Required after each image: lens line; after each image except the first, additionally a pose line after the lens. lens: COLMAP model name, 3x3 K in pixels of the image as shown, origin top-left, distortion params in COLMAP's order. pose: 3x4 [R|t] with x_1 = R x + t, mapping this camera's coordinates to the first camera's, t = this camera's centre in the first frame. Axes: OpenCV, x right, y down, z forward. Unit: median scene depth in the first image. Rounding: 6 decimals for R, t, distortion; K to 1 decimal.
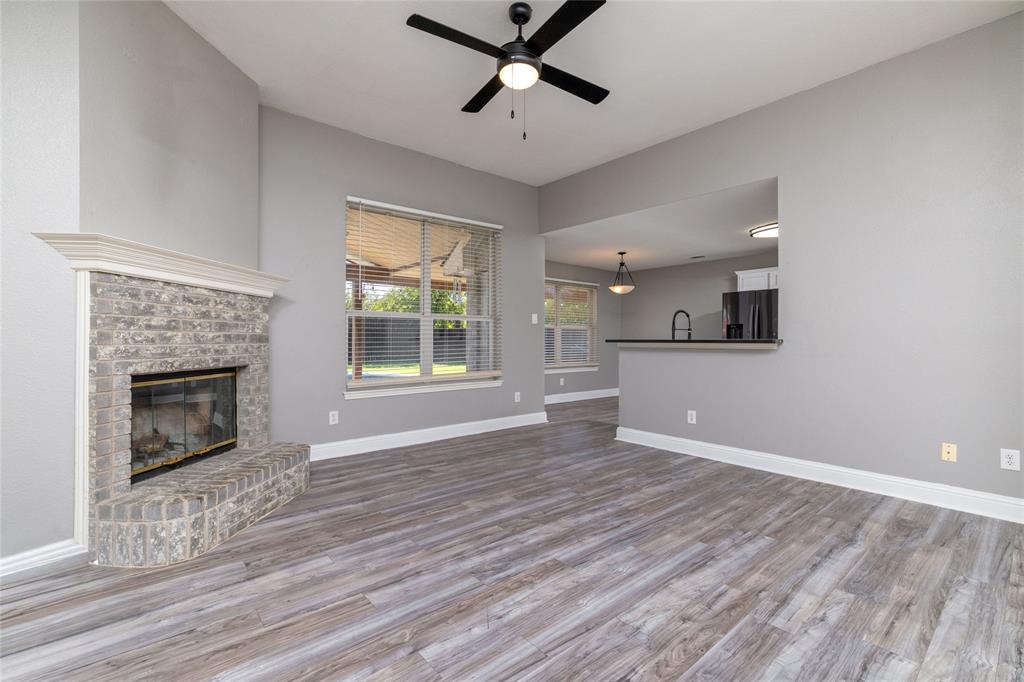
lens RADIAL K [[421.5, 0, 454.3], [0, 421.5, 335.6], [0, 0, 1]] dist [0.000782, 0.000222]
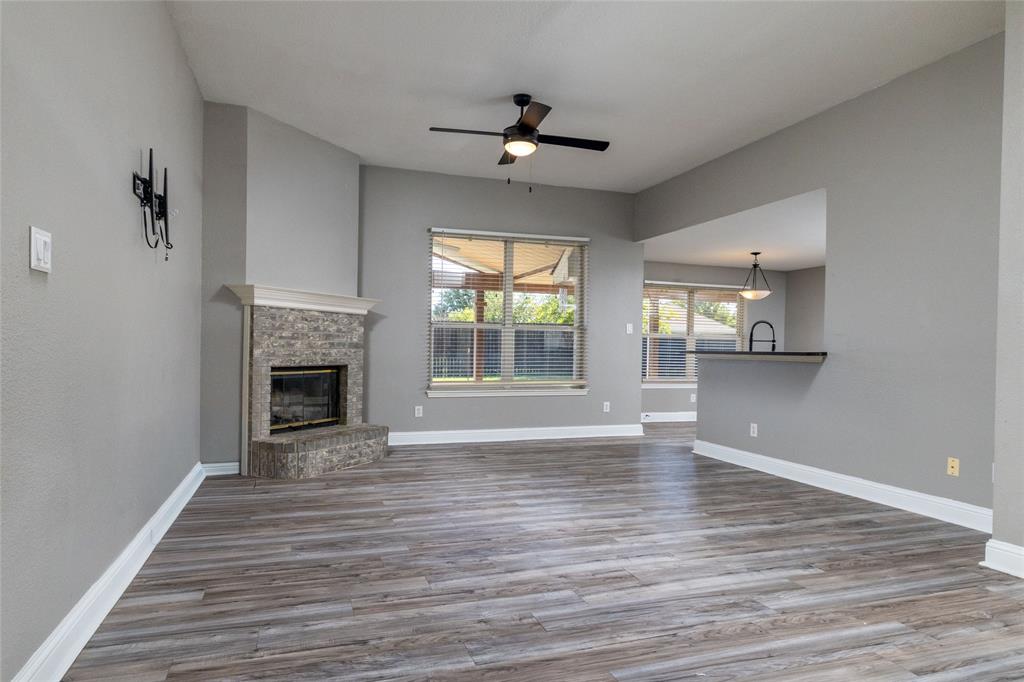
lens RADIAL K [[568.0, 0, 510.6], [0, 568.0, 342.0], [0, 0, 1]] dist [0.004111, 0.001713]
pose [[0.952770, 0.008759, -0.303565, 0.639736], [-0.010145, 0.999944, -0.002988, -0.004681], [0.303522, 0.005927, 0.952806, -0.664920]]
